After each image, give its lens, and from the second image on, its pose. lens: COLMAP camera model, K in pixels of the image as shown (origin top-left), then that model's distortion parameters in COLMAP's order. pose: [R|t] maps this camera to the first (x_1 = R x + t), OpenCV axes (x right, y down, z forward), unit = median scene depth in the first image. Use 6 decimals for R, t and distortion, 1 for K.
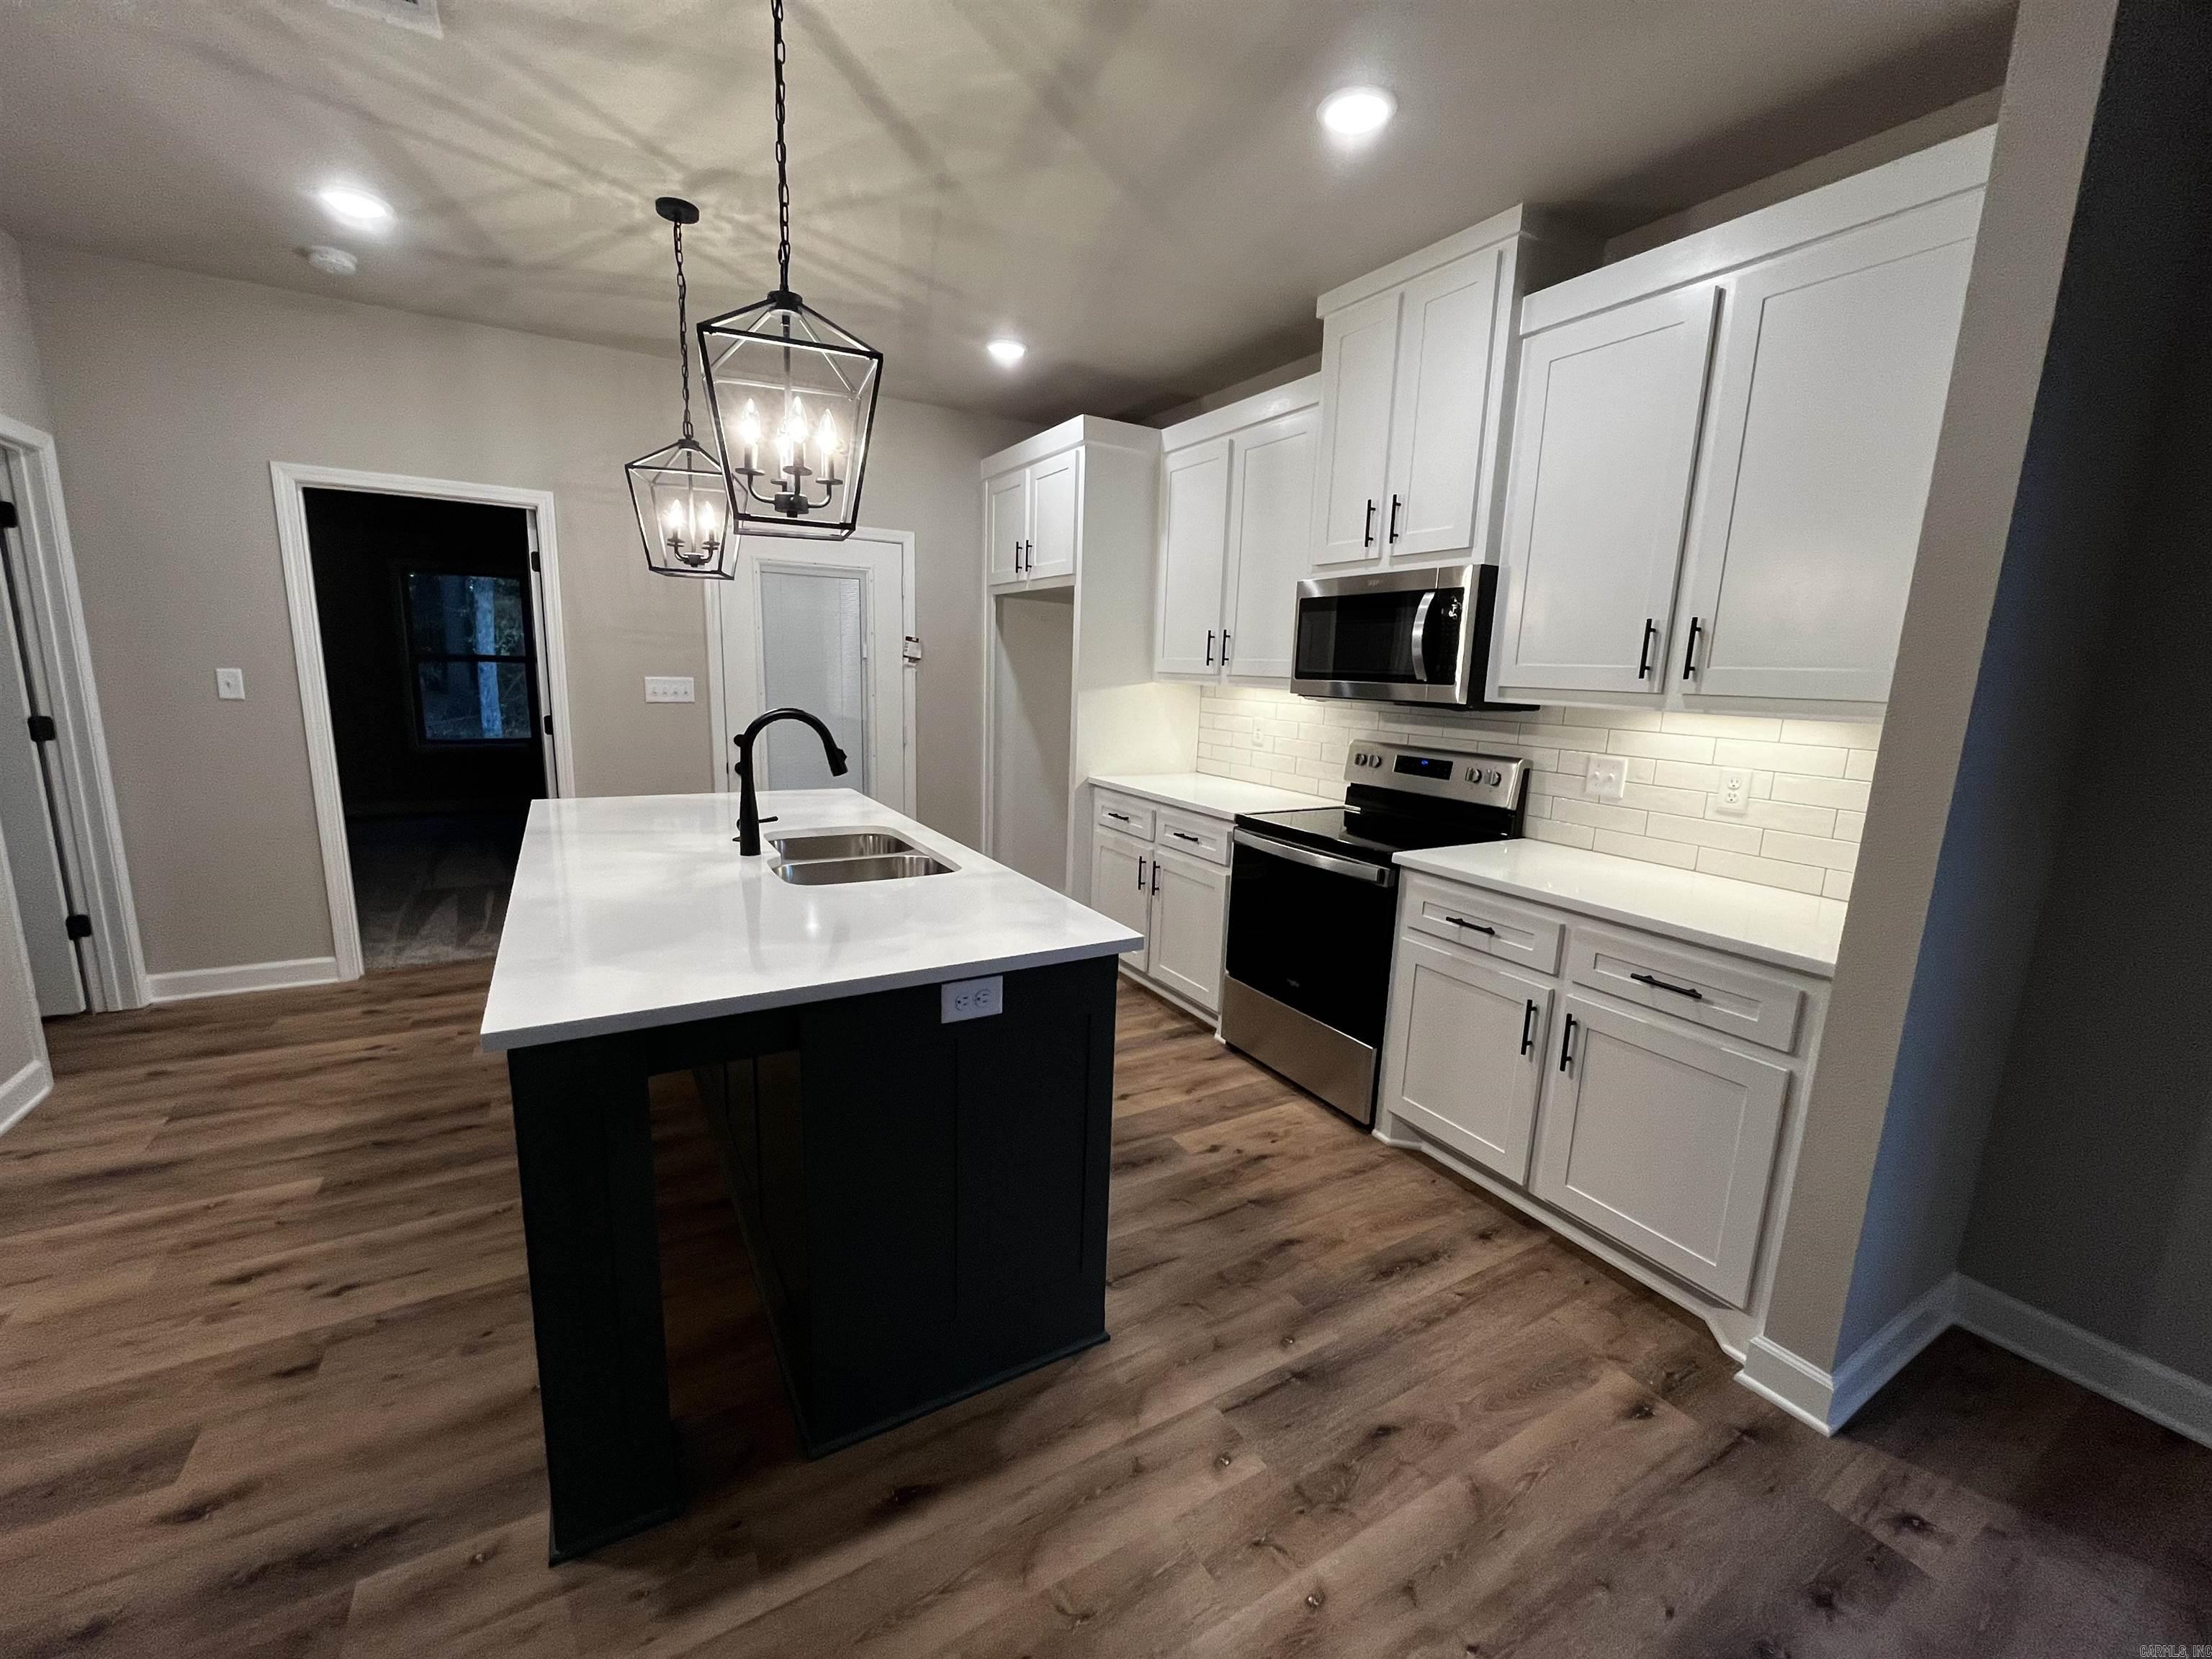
lens RADIAL K [[892.8, 0, 1103.1], [0, 892.8, 834.1], [0, 0, 1]] dist [-0.002269, -0.000563]
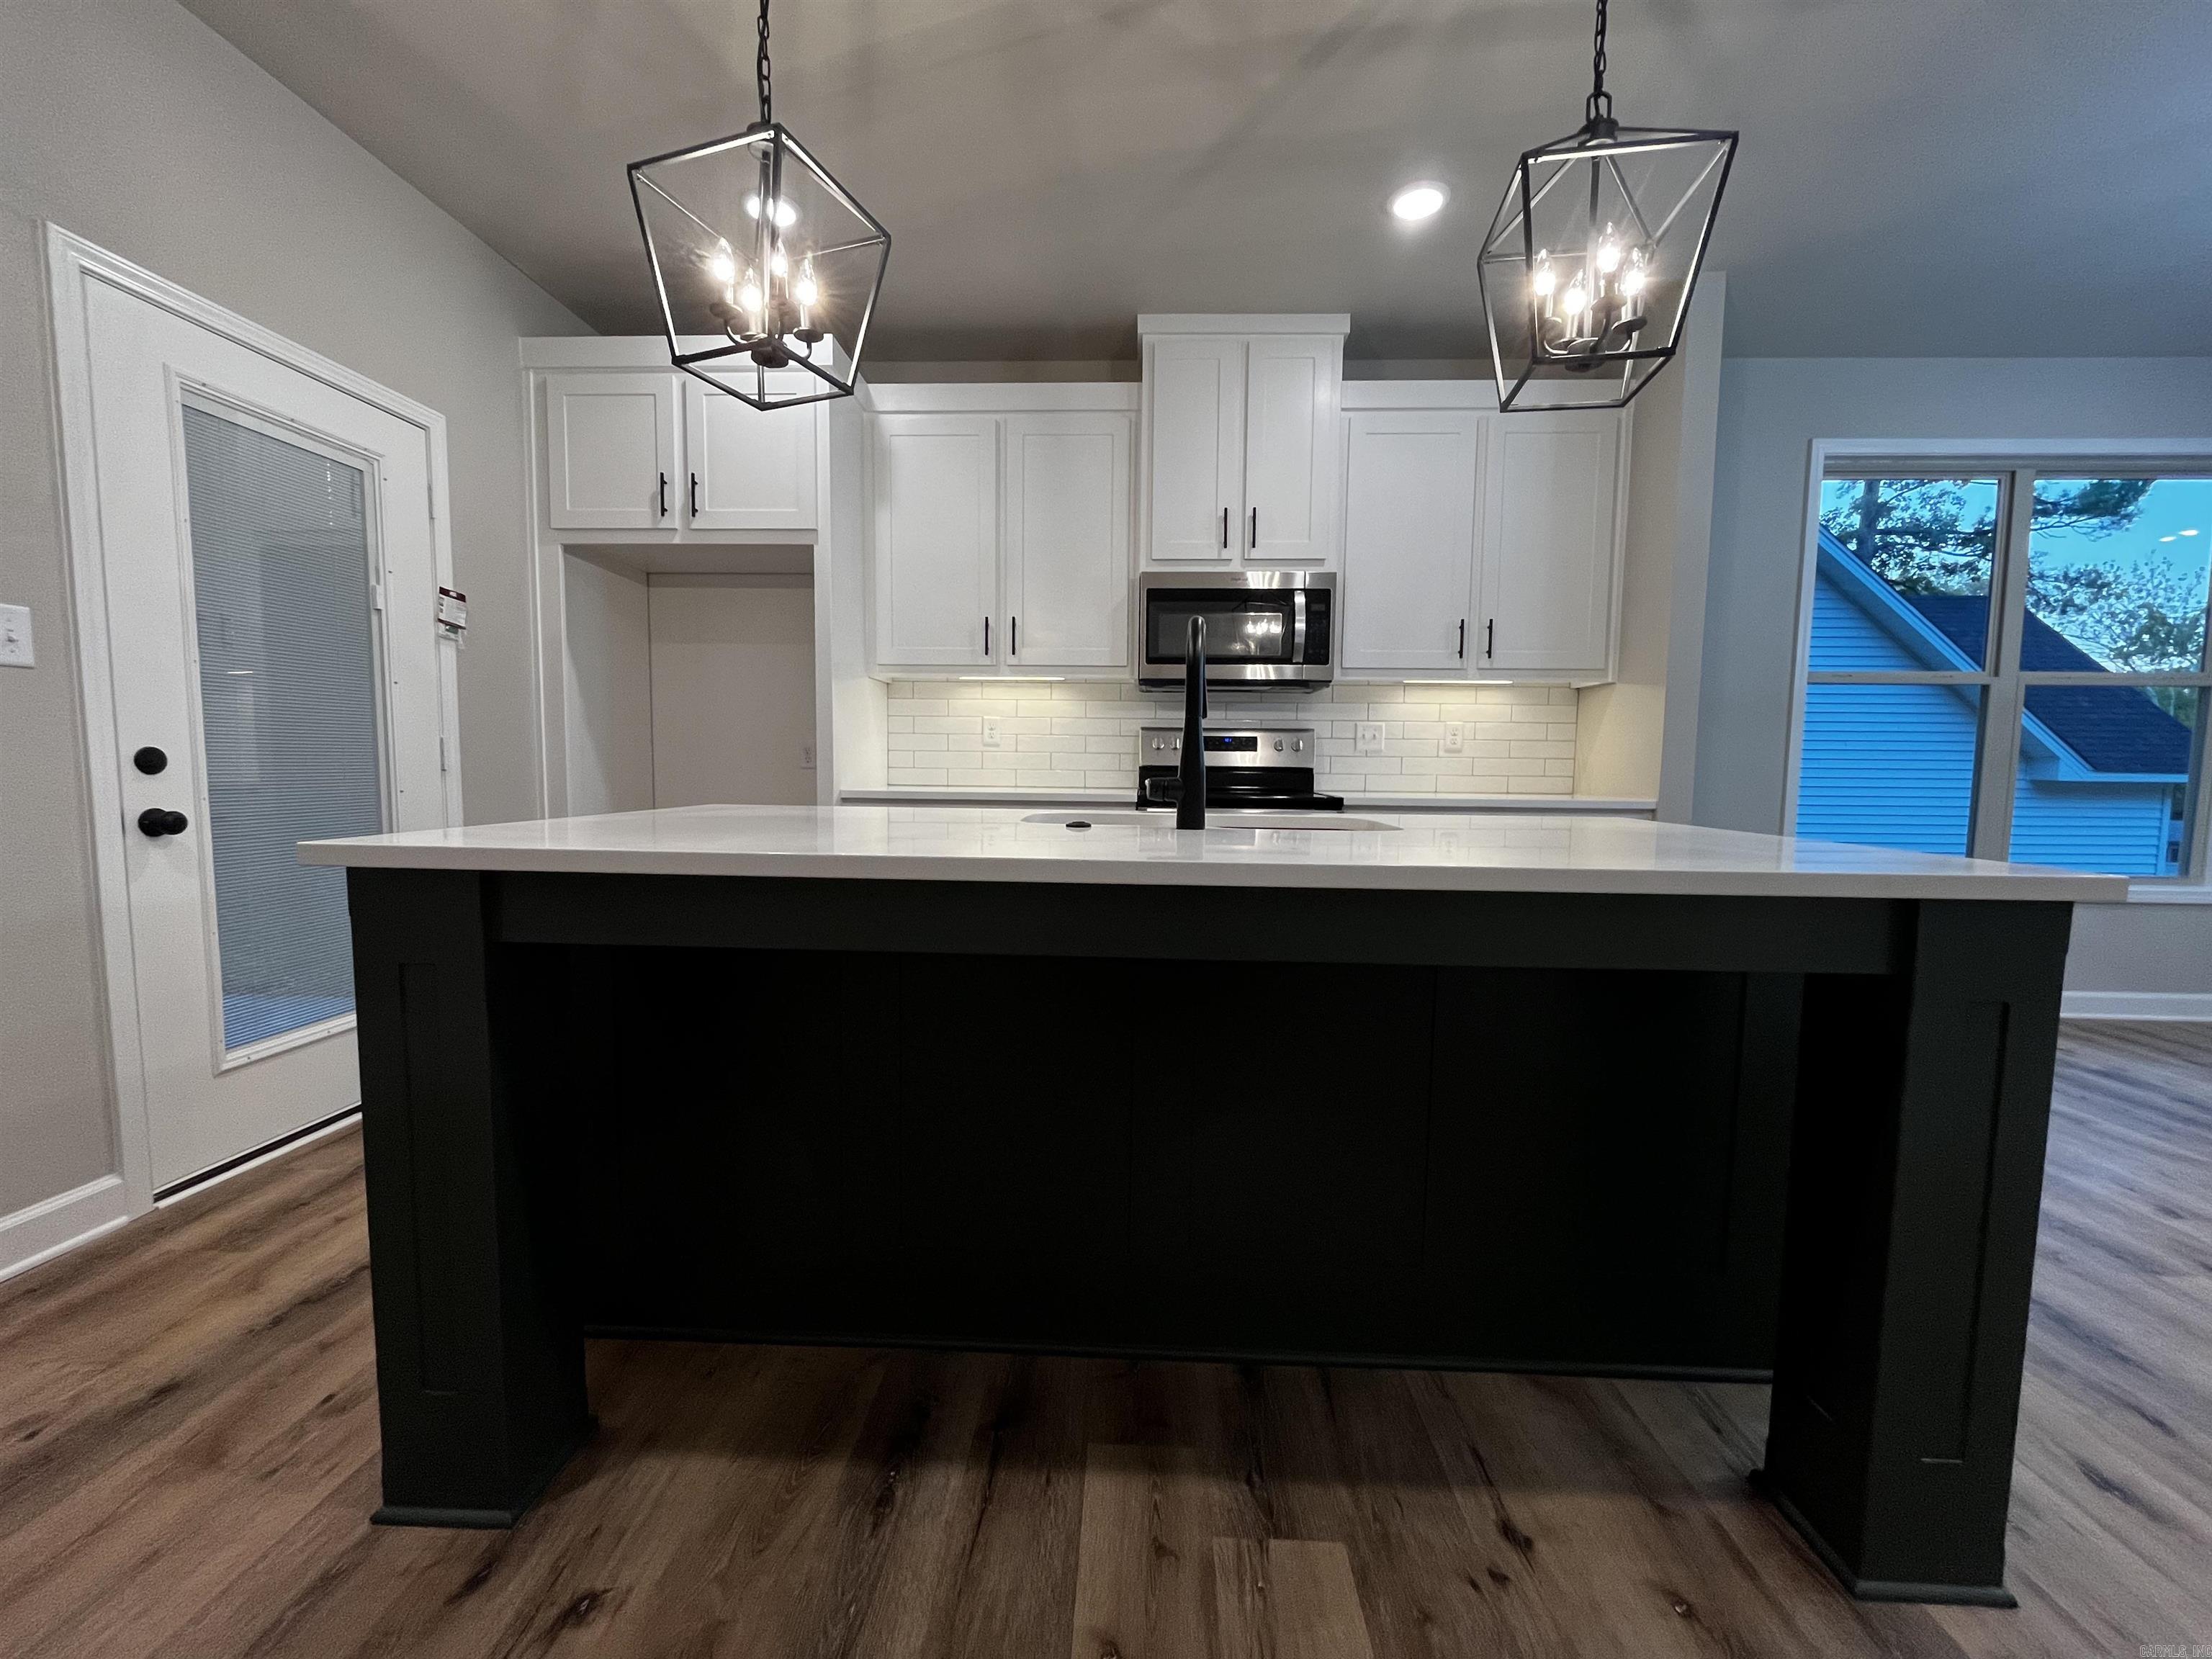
lens RADIAL K [[892.8, 0, 1103.1], [0, 892.8, 834.1], [0, 0, 1]] dist [-0.002269, -0.000563]
pose [[0.542000, -0.094224, 0.835080, -0.852266], [0.162567, 0.986680, 0.005817, 0.010661], [-0.824505, 0.132604, 0.550098, 0.592507]]
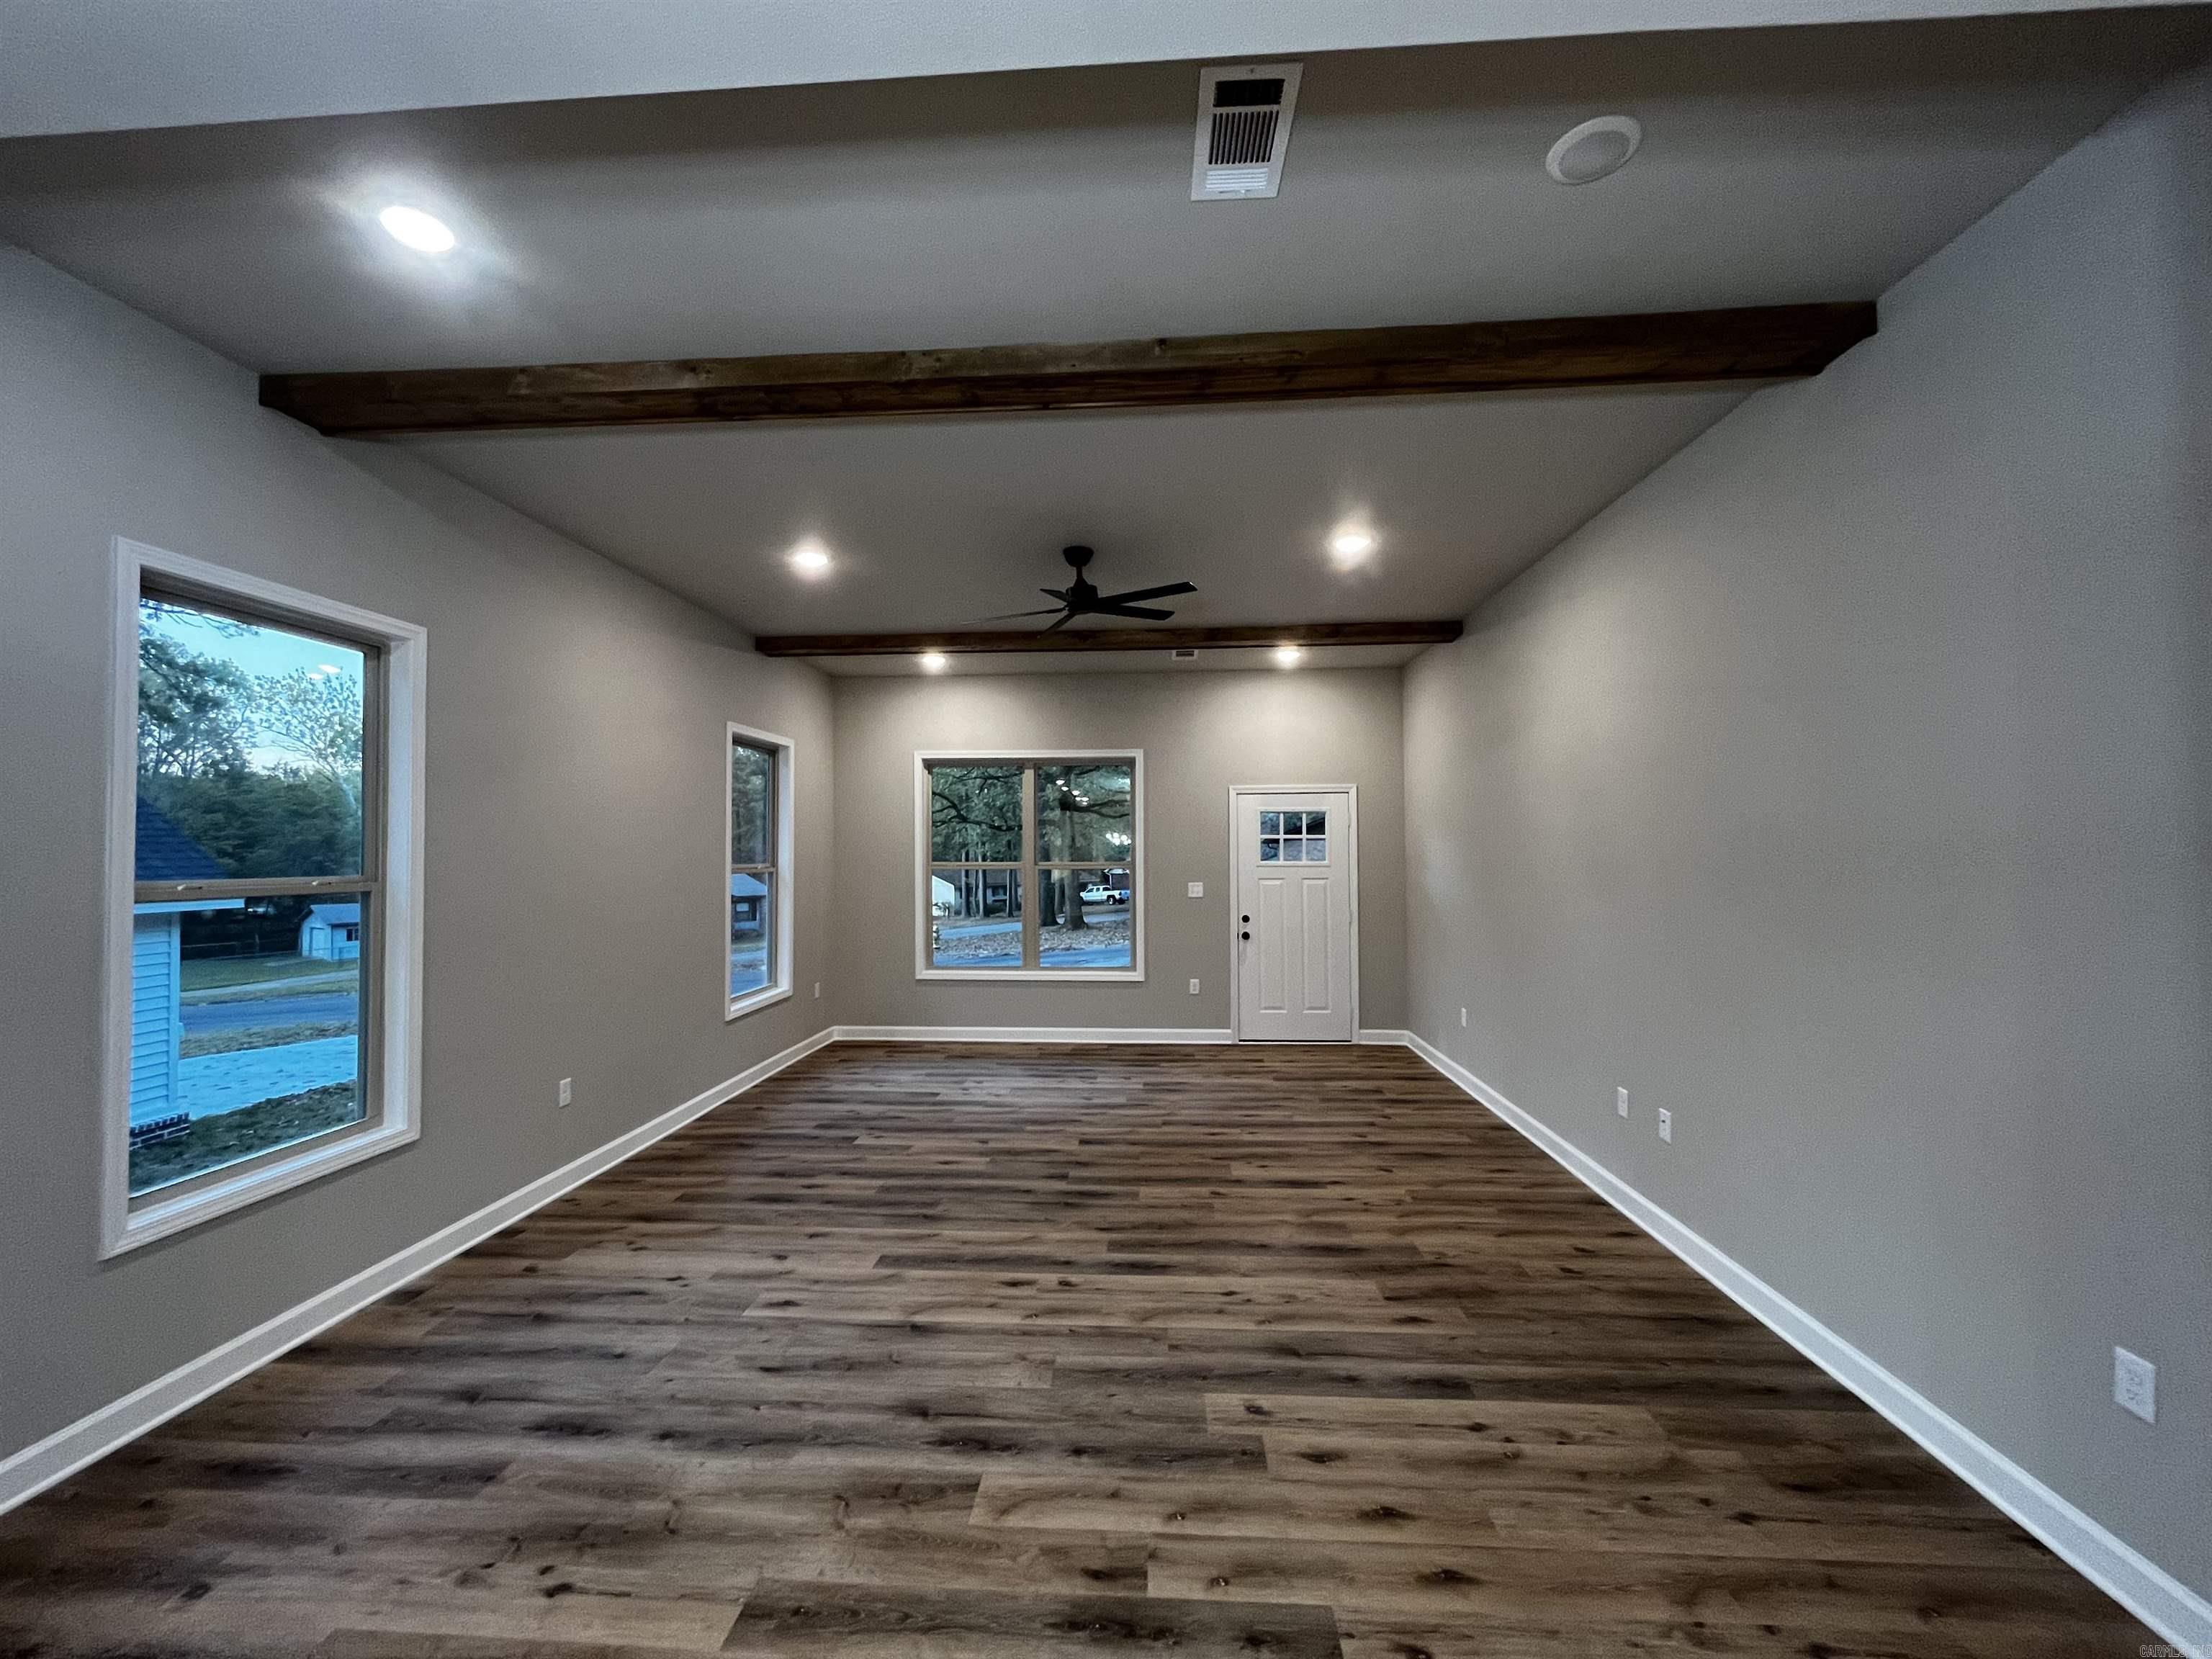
lens RADIAL K [[892.8, 0, 1103.1], [0, 892.8, 834.1], [0, 0, 1]] dist [-0.002269, -0.000563]
pose [[-0.826774, -0.017181, 0.562272, 0.297182], [0.081845, 0.985224, 0.150451, 0.074537], [-0.556549, 0.170408, -0.813151, -0.534288]]
